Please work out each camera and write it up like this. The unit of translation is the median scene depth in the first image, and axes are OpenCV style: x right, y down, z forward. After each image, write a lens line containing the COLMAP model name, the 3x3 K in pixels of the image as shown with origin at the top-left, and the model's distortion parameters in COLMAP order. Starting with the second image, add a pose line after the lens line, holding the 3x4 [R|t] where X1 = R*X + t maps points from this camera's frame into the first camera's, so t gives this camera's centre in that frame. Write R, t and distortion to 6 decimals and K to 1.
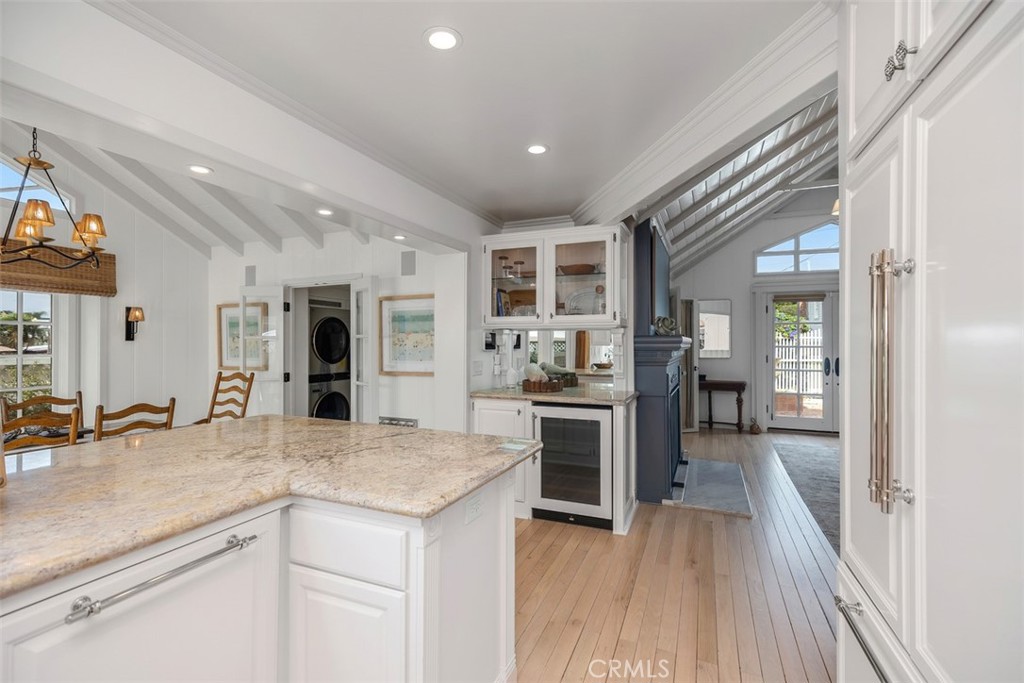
lens RADIAL K [[464.1, 0, 511.5], [0, 464.1, 338.6], [0, 0, 1]] dist [0.004671, -0.000553]
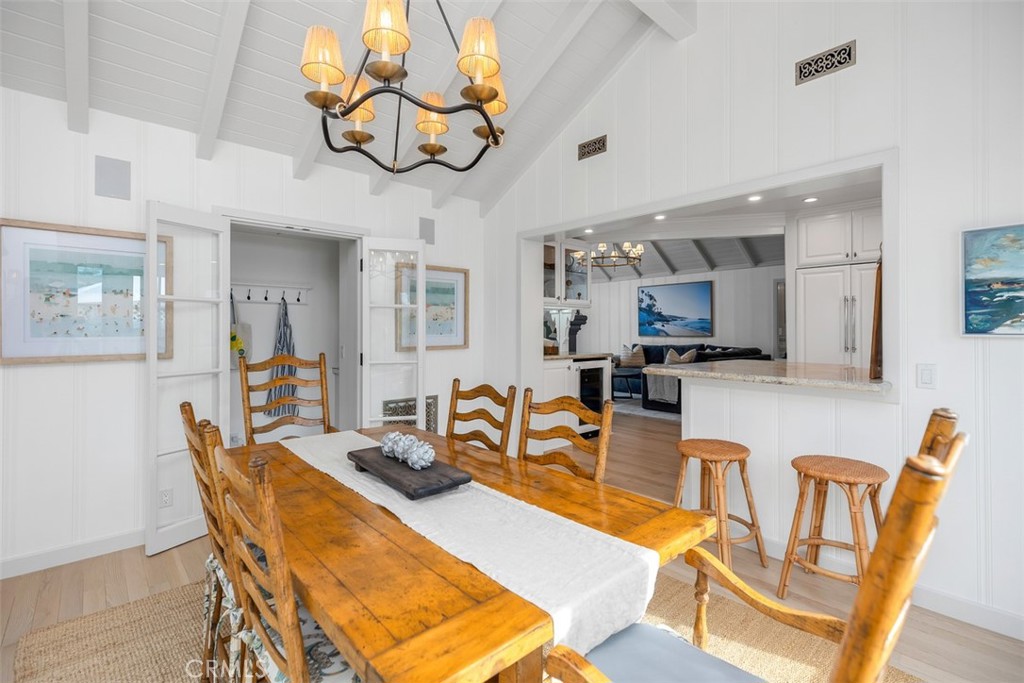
lens RADIAL K [[464.1, 0, 502.2], [0, 464.1, 326.1], [0, 0, 1]] dist [0.004671, -0.000553]
pose [[0.429941, 0.008163, 0.902820, -0.707838], [-0.007864, 0.999955, -0.005296, 0.023740], [-0.902823, -0.004823, 0.429986, 0.314924]]
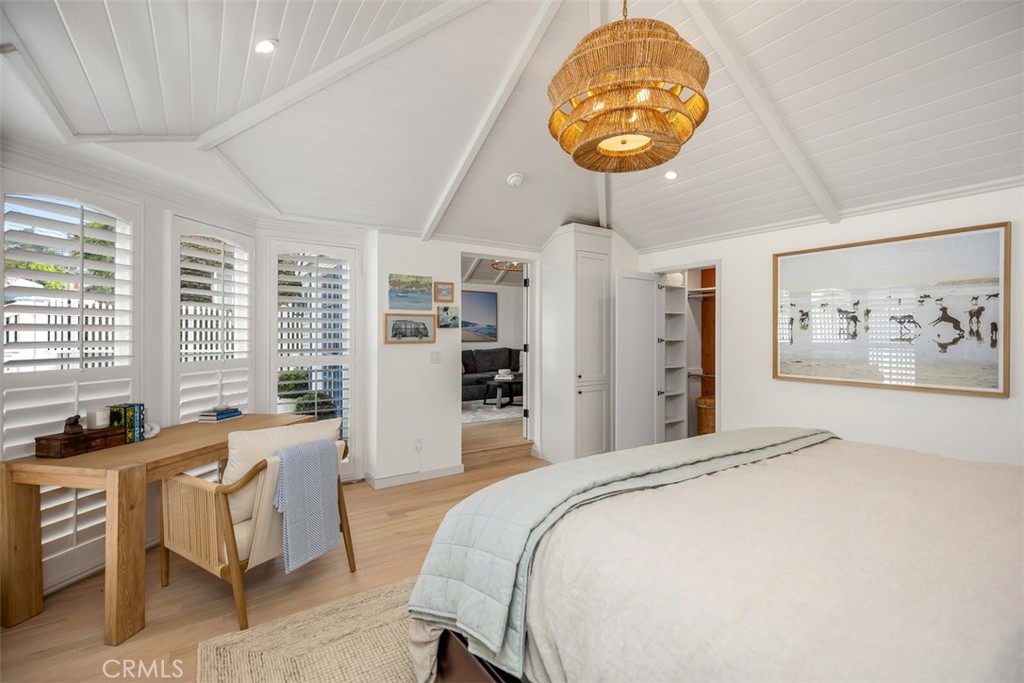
lens RADIAL K [[463.5, 0, 513.0], [0, 463.5, 334.4], [0, 0, 1]] dist [-0.003139, -0.000419]
pose [[-0.838324, 0.000383, 0.545172, -0.129751], [-0.005637, 0.999940, -0.009371, 0.033950], [-0.545143, -0.010929, -0.838272, 1.622462]]
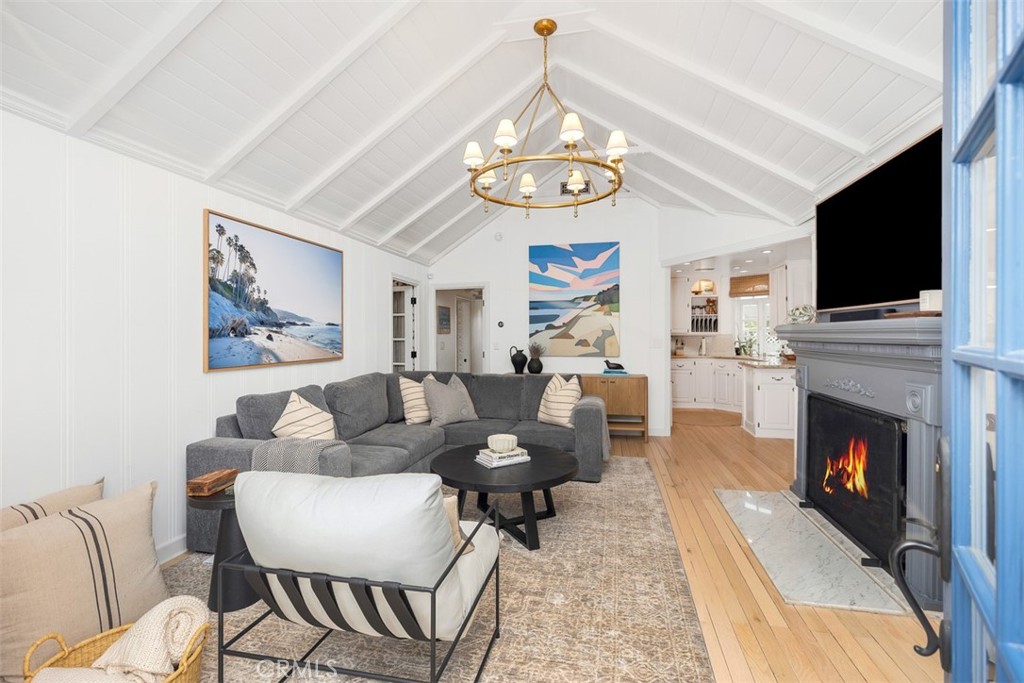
lens RADIAL K [[464.1, 0, 509.8], [0, 464.1, 339.8], [0, 0, 1]] dist [0.004671, -0.000553]
pose [[-0.982161, 0.002417, -0.188028, 0.650991], [0.002282, 0.999997, 0.000930, 0.013500], [0.188030, 0.000484, -0.982163, 1.079322]]
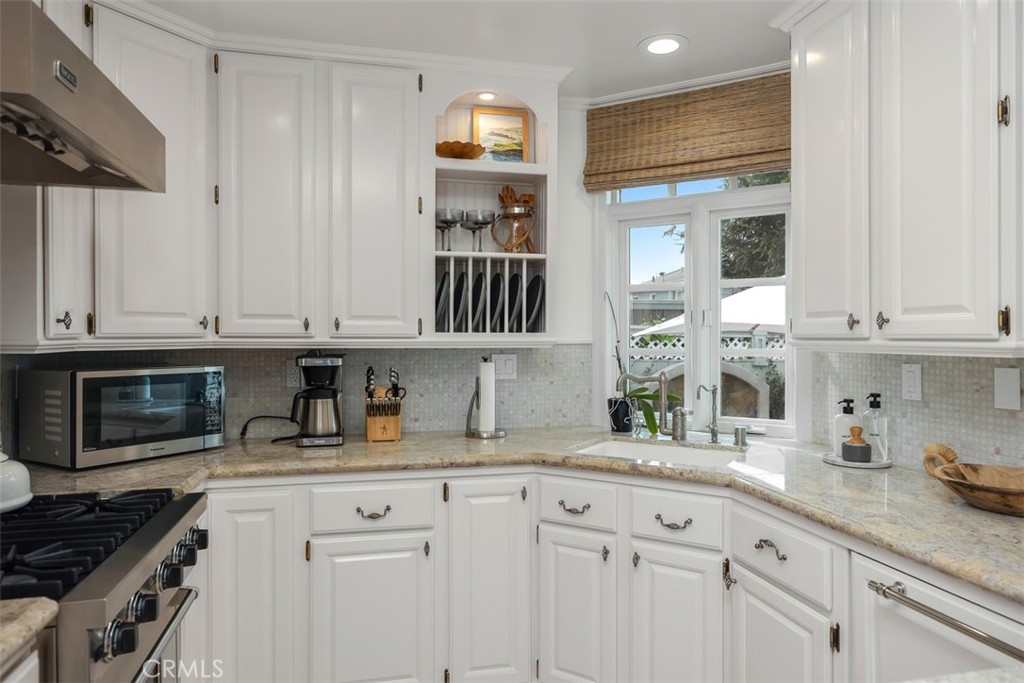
lens RADIAL K [[653.3, 0, 511.4], [0, 653.3, 341.9], [0, 0, 1]] dist [0.000079, 0.001696]
pose [[-0.808876, 0.000223, -0.587980, 0.092612], [0.002790, 0.999990, -0.003458, 0.000949], [0.587973, -0.004438, -0.808868, 0.230498]]
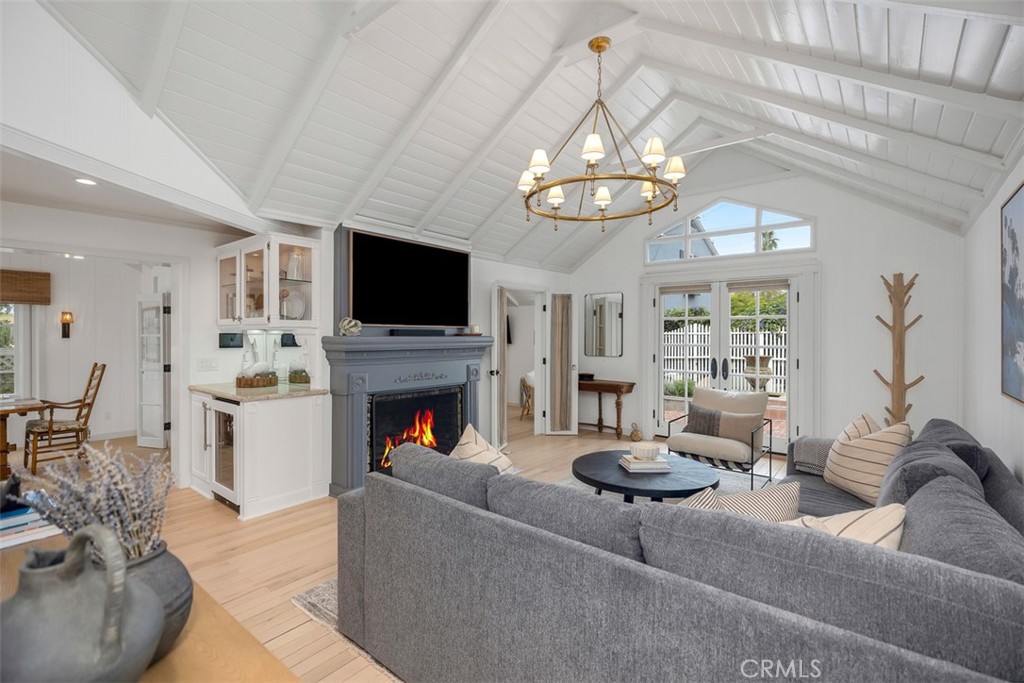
lens RADIAL K [[464.1, 0, 510.3], [0, 464.1, 337.7], [0, 0, 1]] dist [0.004671, -0.000553]
pose [[0.959367, 0.002852, -0.282146, 0.556969], [0.002101, 0.999849, 0.017250, -0.012189], [0.282153, -0.017142, 0.959216, 0.068025]]
